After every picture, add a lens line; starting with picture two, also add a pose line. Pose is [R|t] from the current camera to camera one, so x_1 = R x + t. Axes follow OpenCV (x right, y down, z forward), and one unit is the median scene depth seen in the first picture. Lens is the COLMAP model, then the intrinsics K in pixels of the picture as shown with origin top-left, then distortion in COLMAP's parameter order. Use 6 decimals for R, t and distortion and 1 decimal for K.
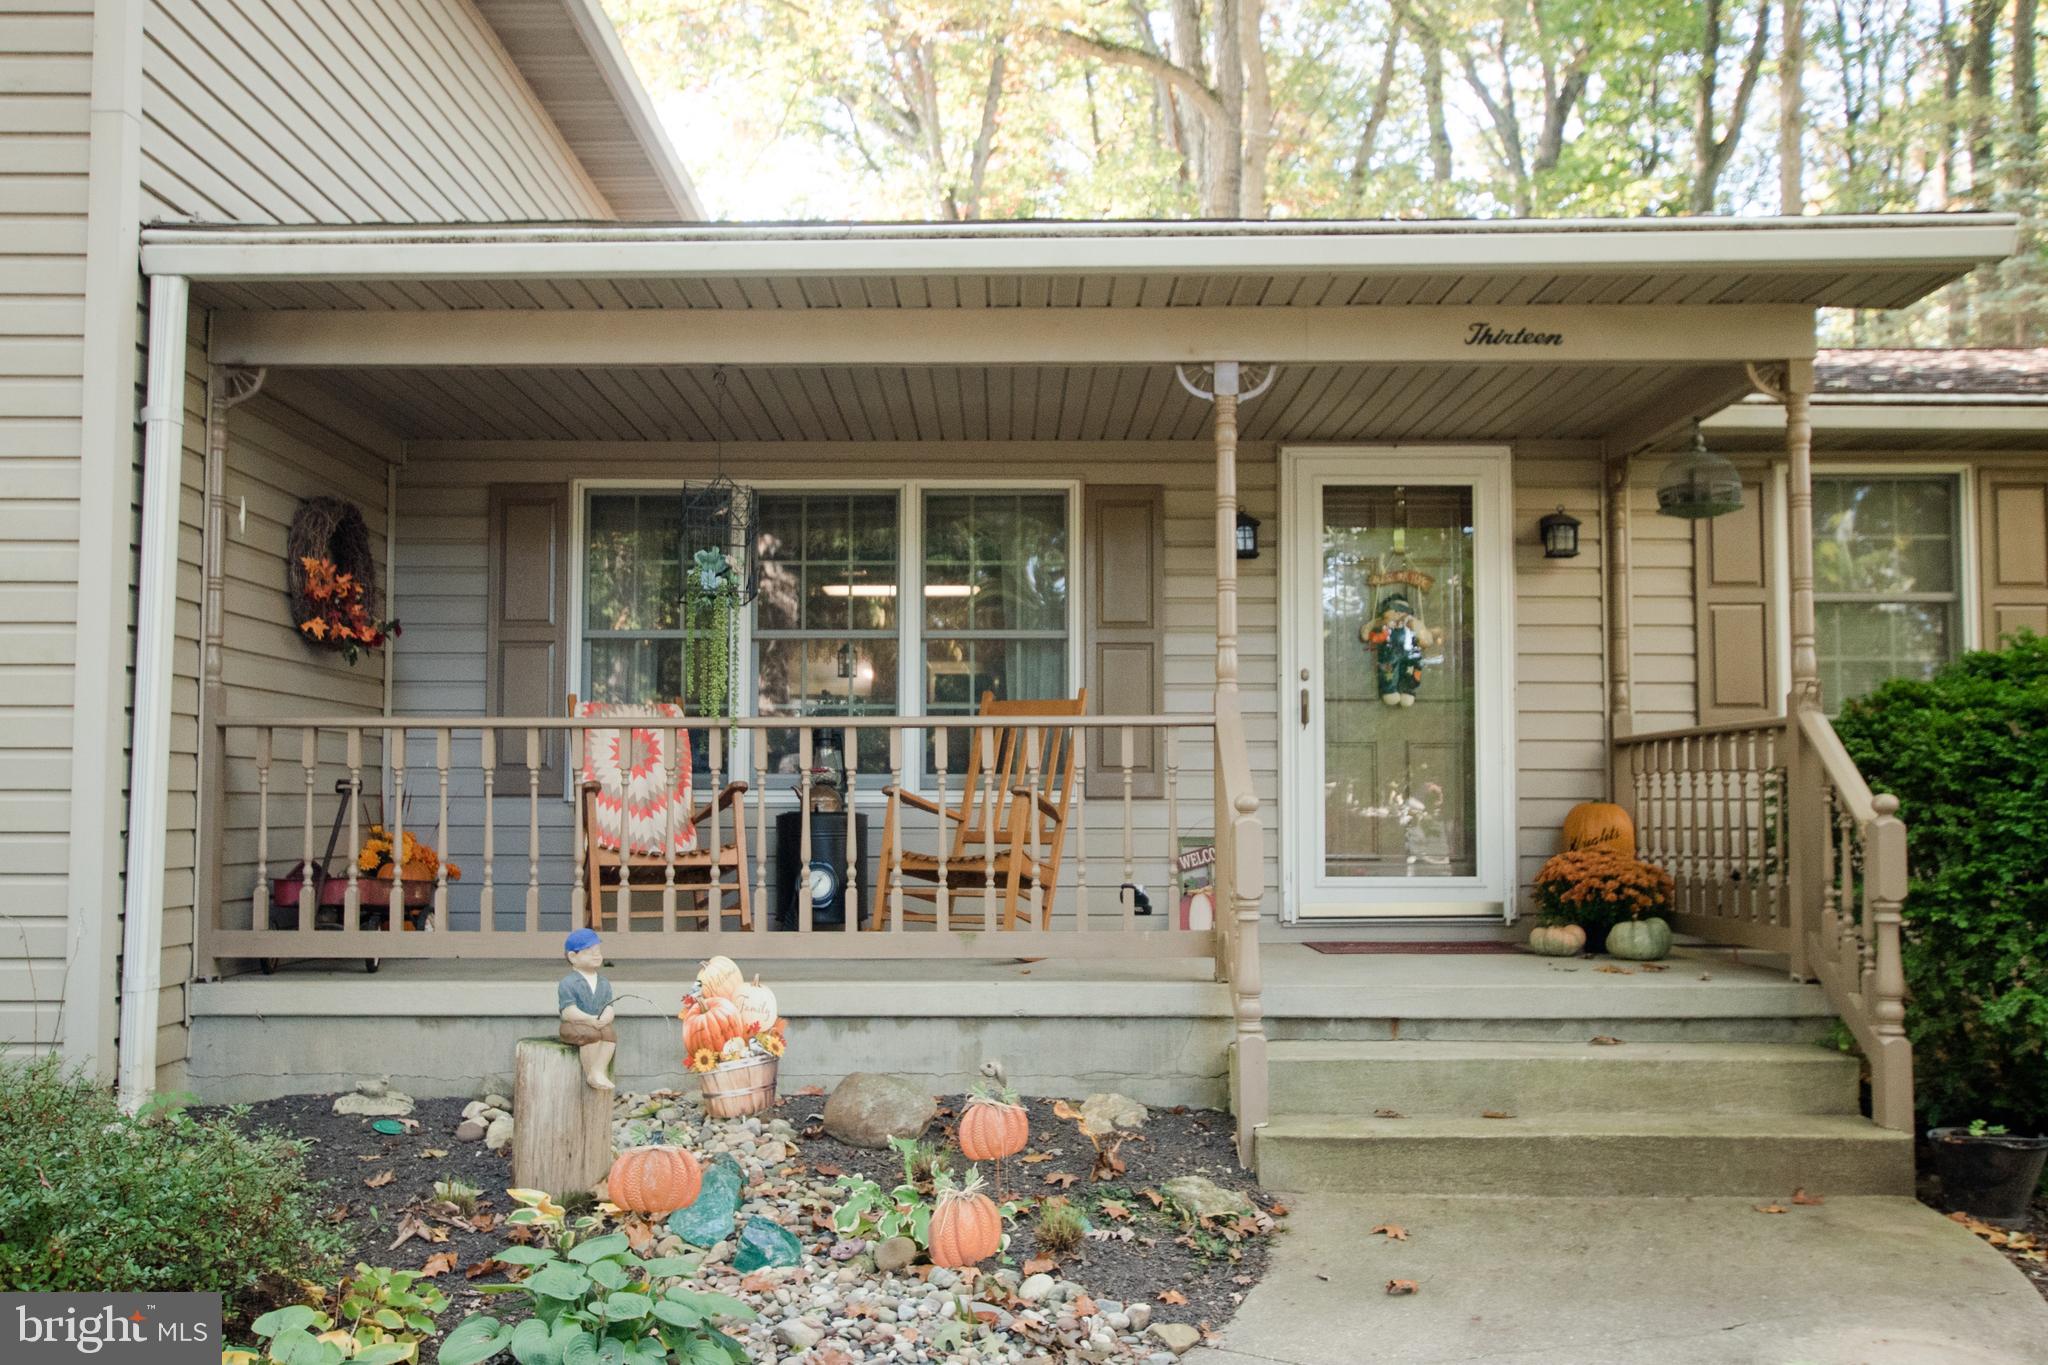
lens RADIAL K [[1743.1, 0, 1007.2], [0, 1743.1, 686.2], [0, 0, 1]] dist [0.008619, 0.000955]
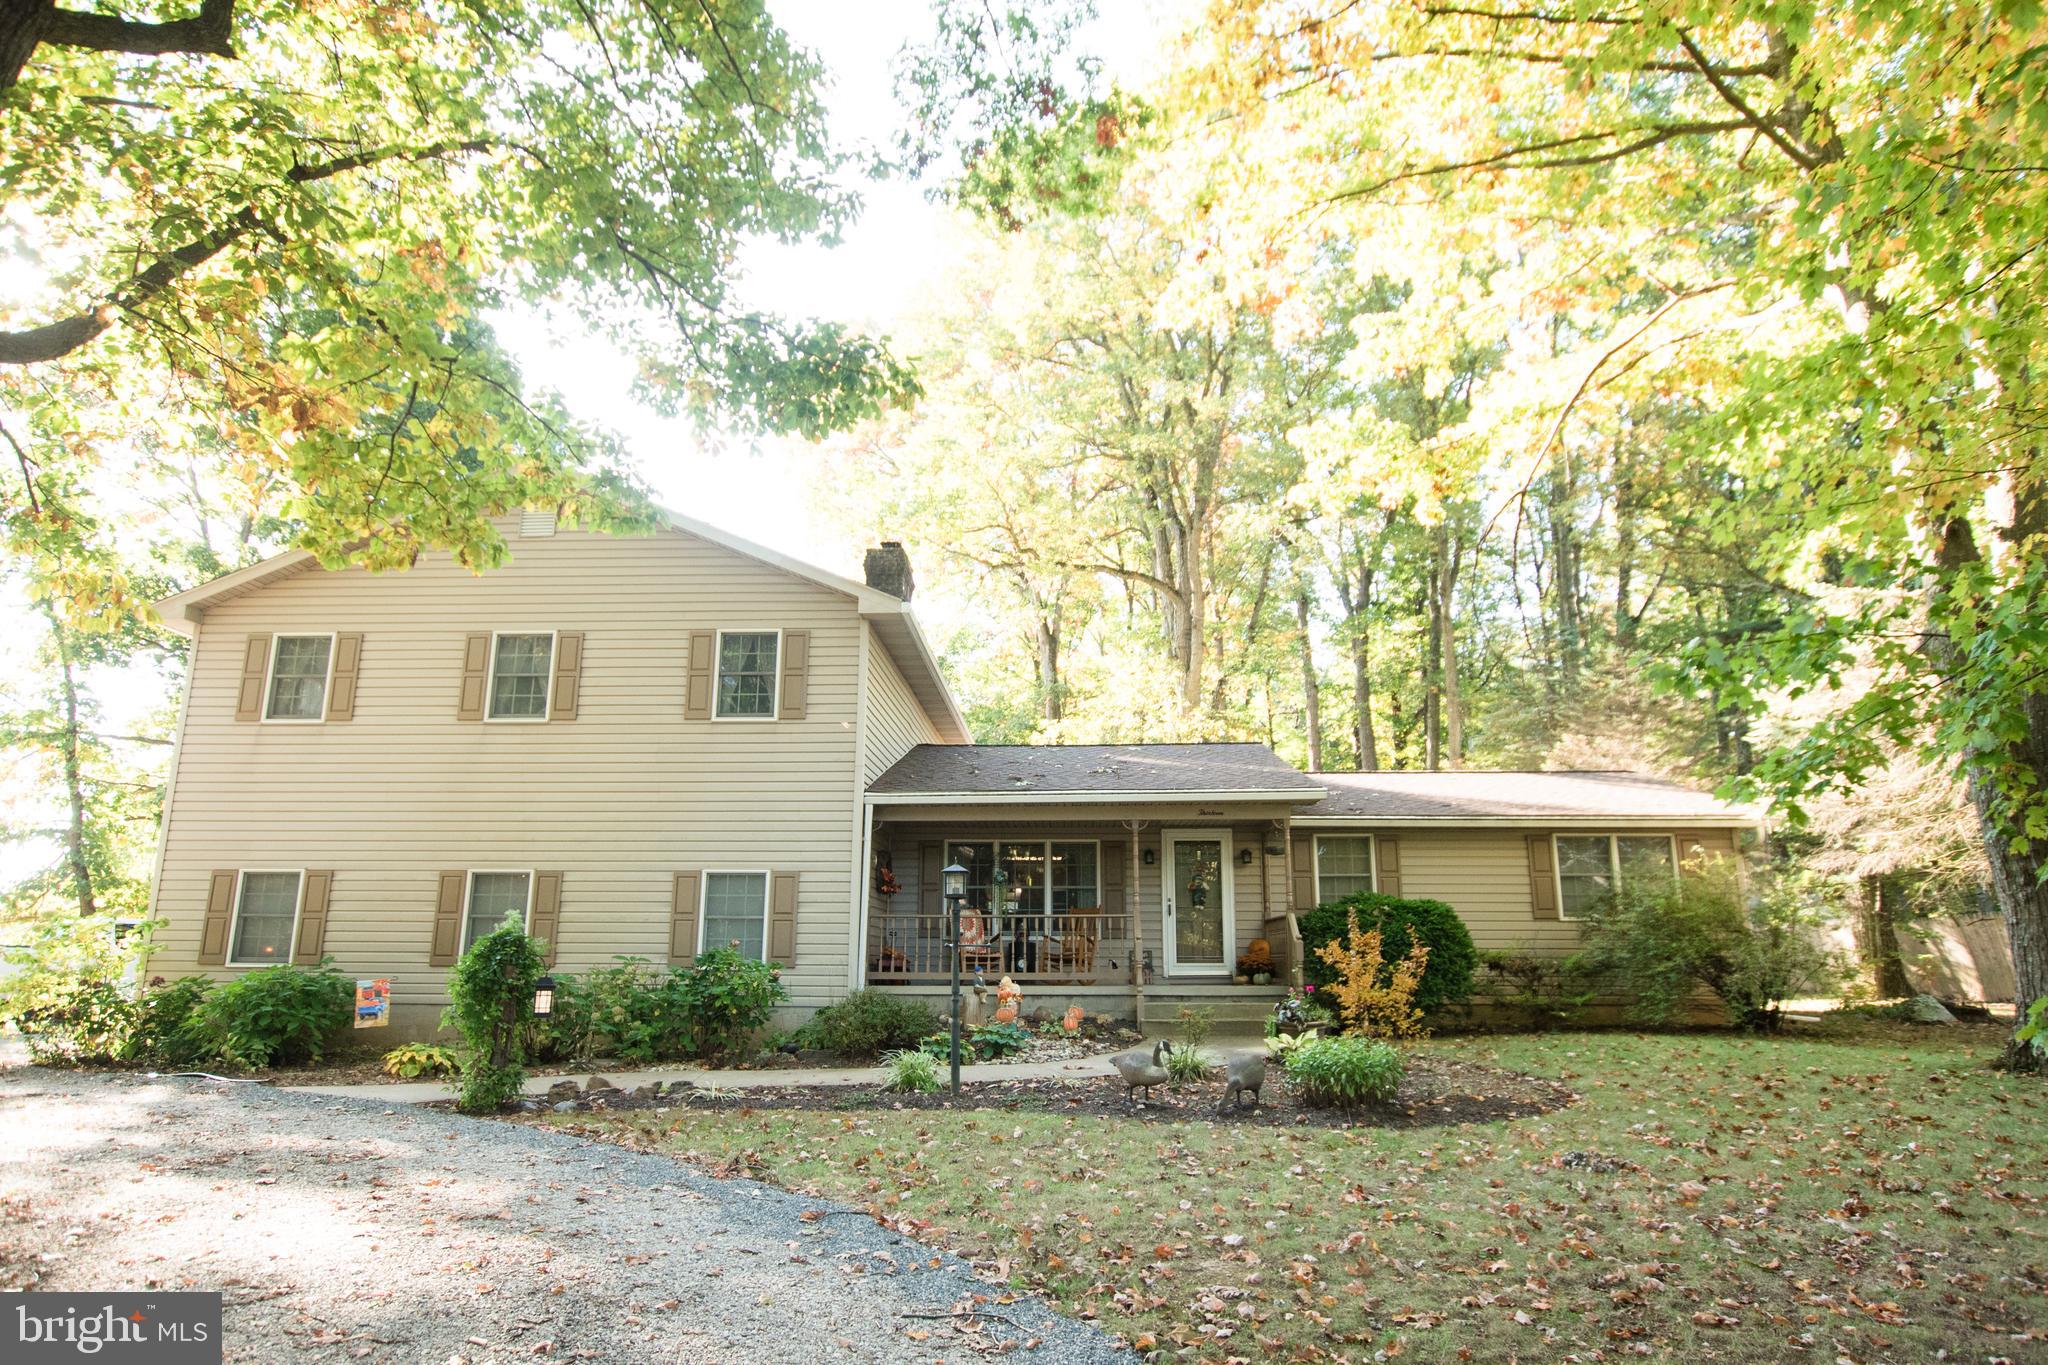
lens RADIAL K [[1195.1, 0, 1028.5], [0, 1195.1, 689.7], [0, 0, 1]] dist [-0.016027, 0.007525]
pose [[0.999132, -0.009472, -0.040561, 0.001724], [0.003088, 0.987965, -0.154649, -0.052134], [0.041538, 0.154389, 0.987137, -1.326035]]
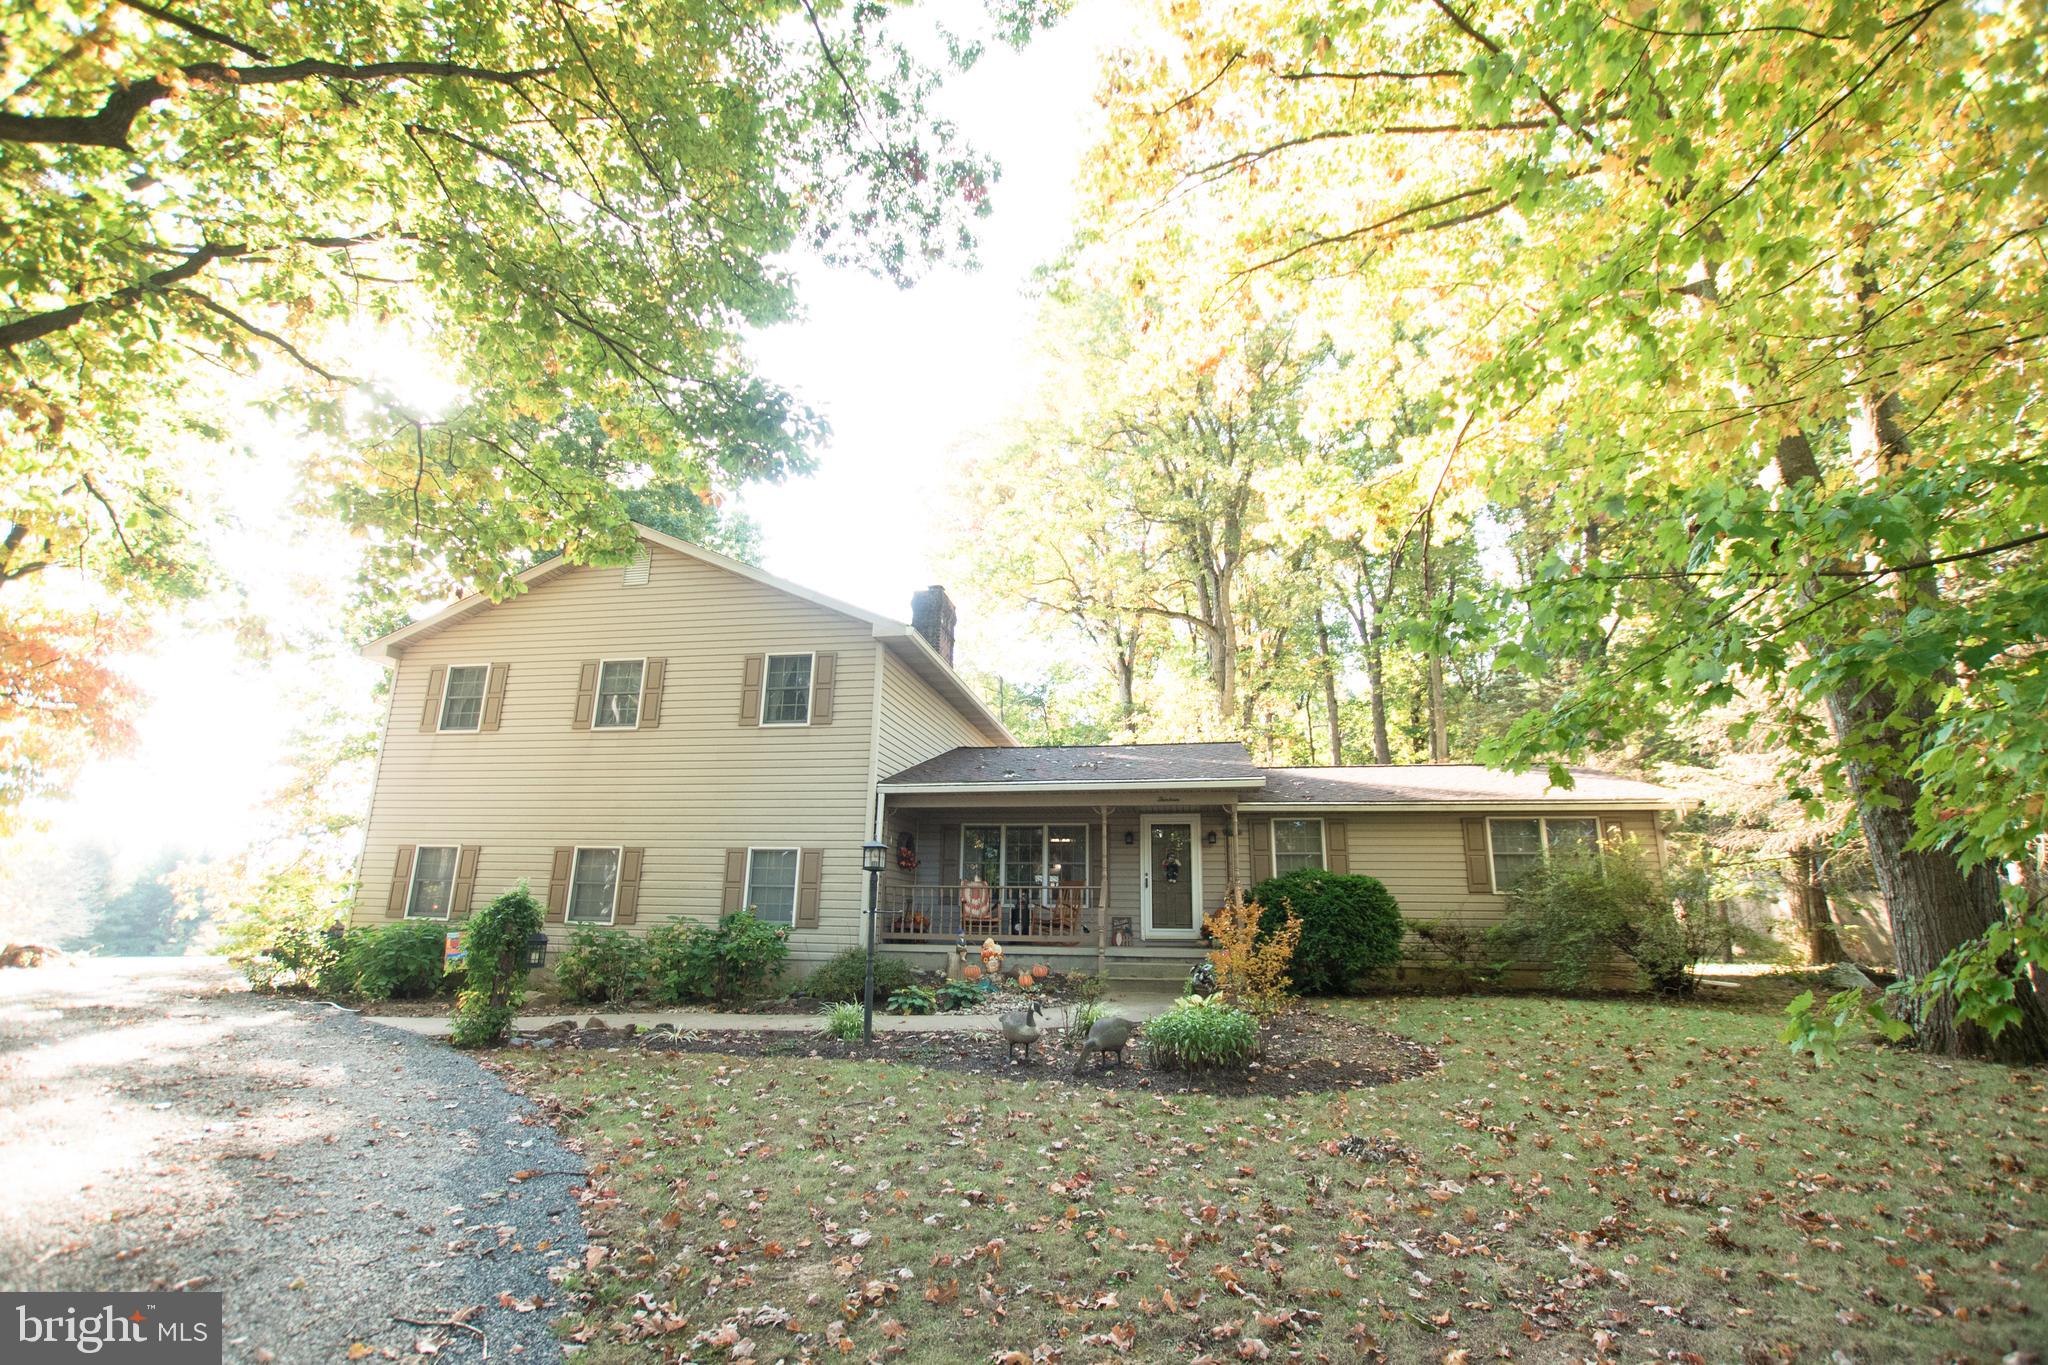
lens RADIAL K [[900.6, 0, 1034.6], [0, 900.6, 689.1], [0, 0, 1]] dist [-0.029245, 0.004386]
pose [[0.985586, -0.030881, -0.166330, 0.282039], [-0.000216, 0.982967, -0.183782, -0.045148], [0.169173, 0.181169, 0.968792, -1.078002]]
